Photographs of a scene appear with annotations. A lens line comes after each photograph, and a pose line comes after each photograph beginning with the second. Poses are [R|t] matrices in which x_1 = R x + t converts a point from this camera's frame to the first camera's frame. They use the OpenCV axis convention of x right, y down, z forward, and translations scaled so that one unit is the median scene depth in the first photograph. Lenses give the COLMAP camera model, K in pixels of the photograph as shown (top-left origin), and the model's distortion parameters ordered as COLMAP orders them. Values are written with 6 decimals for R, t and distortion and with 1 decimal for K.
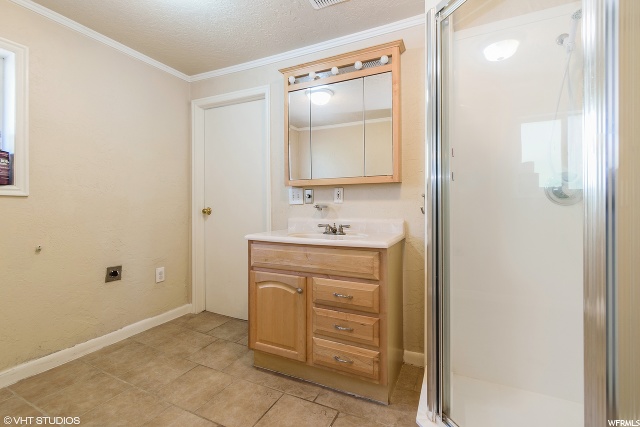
lens RADIAL K [[286.6, 0, 320.9], [0, 286.6, 208.6], [0, 0, 1]] dist [0.003249, -0.000349]
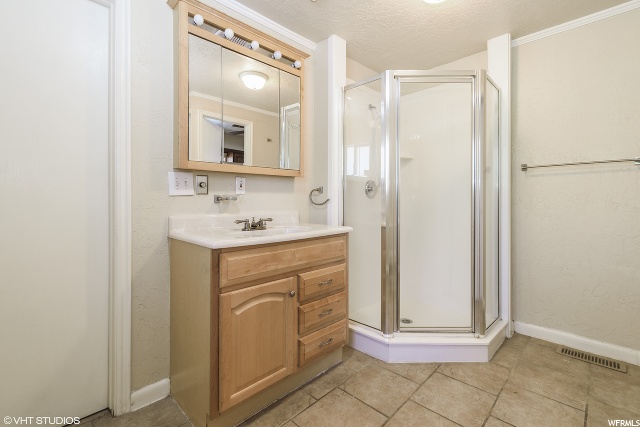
lens RADIAL K [[286.6, 0, 330.3], [0, 286.6, 199.9], [0, 0, 1]] dist [0.003249, -0.000349]
pose [[0.316784, -0.000492, 0.948498, -0.777664], [0.007637, 0.999969, -0.002032, 0.000652], [-0.948467, 0.007887, 0.316778, 0.540754]]
